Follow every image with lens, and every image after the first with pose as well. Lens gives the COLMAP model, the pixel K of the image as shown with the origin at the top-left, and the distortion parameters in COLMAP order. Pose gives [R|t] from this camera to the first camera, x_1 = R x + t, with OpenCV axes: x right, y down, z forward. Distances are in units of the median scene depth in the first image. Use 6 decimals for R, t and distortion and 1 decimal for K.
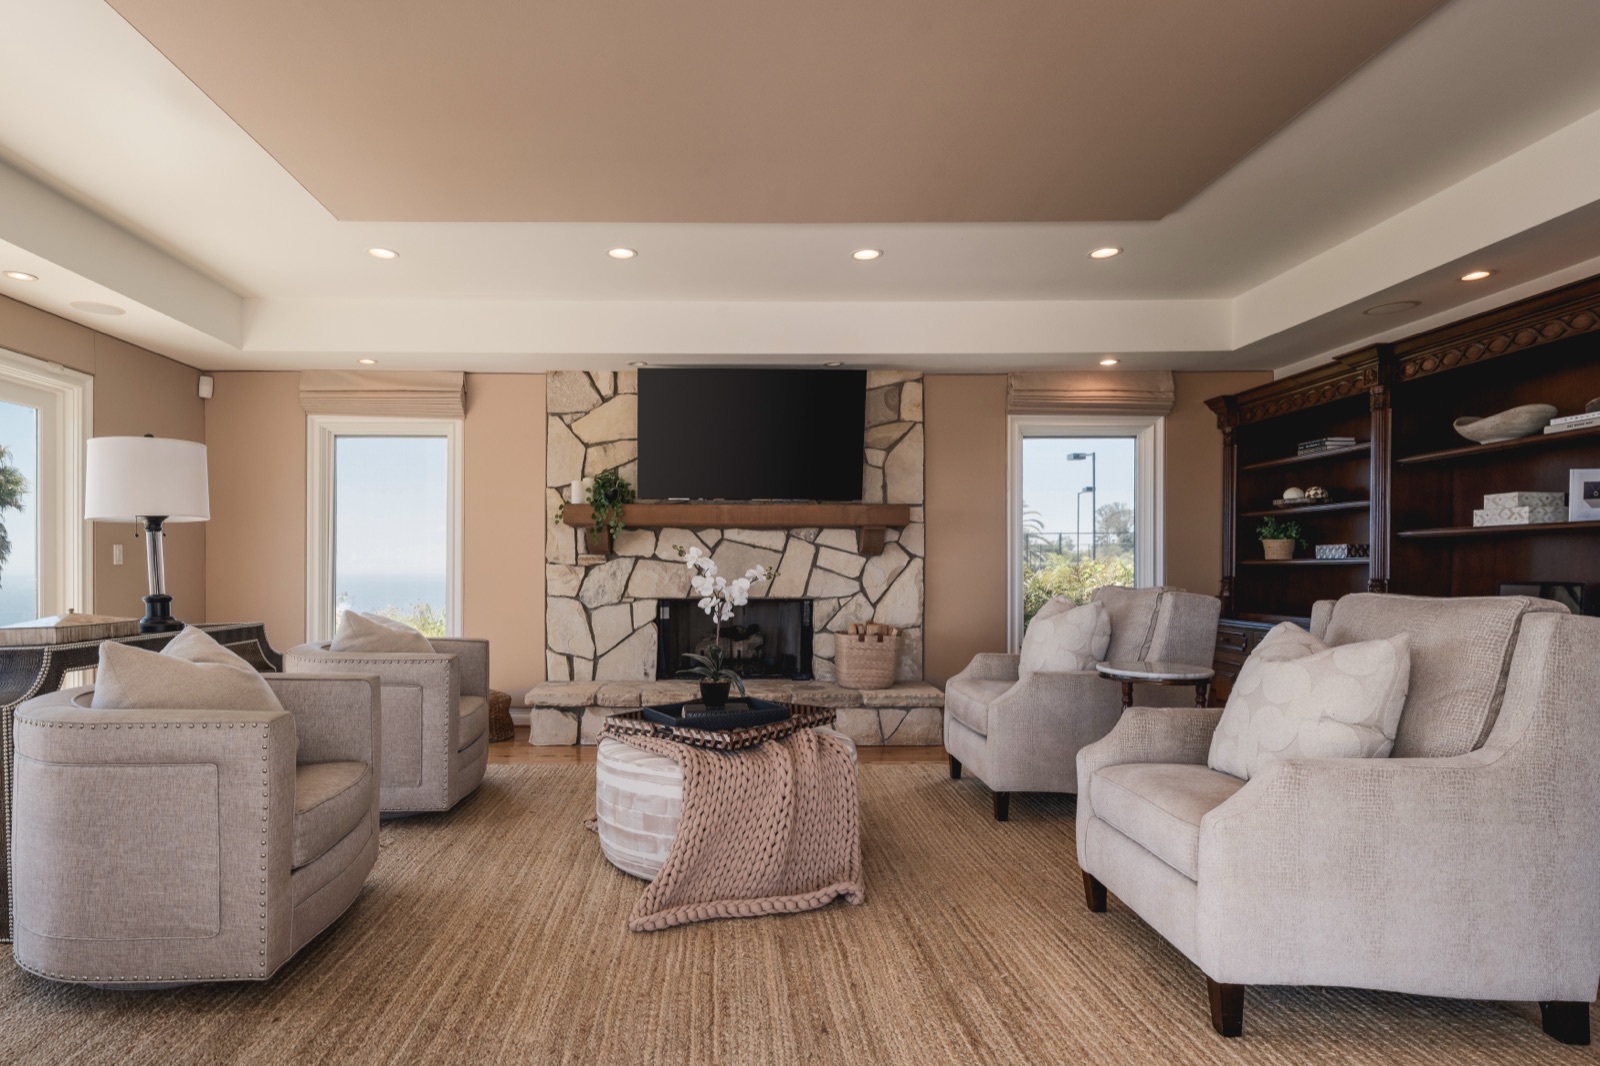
lens RADIAL K [[809.9, 0, 781.0], [0, 809.9, 581.2], [0, 0, 1]] dist [0.001570, -0.000491]
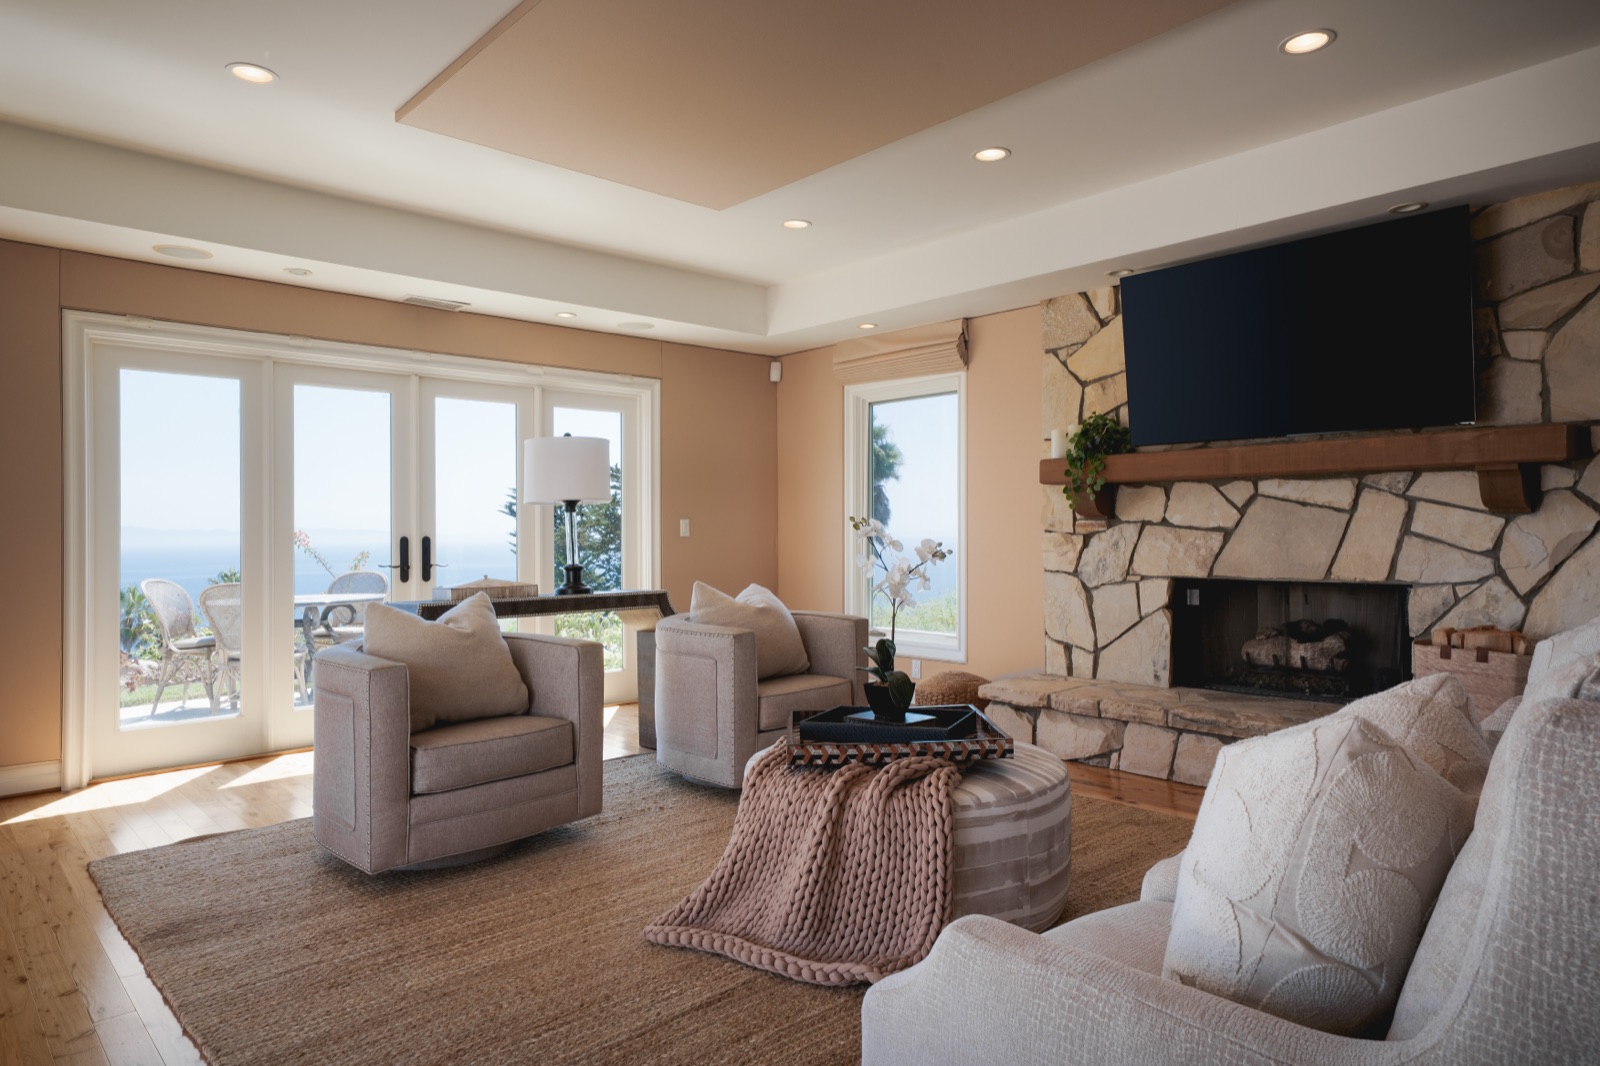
lens RADIAL K [[986.3, 0, 799.4], [0, 986.3, 528.1], [0, 0, 1]] dist [0.019893, -0.000461]
pose [[0.677635, -0.010108, -0.735329, 0.288922], [-0.003389, 0.999852, -0.016867, -0.007392], [0.735390, 0.013922, 0.677501, 0.131525]]
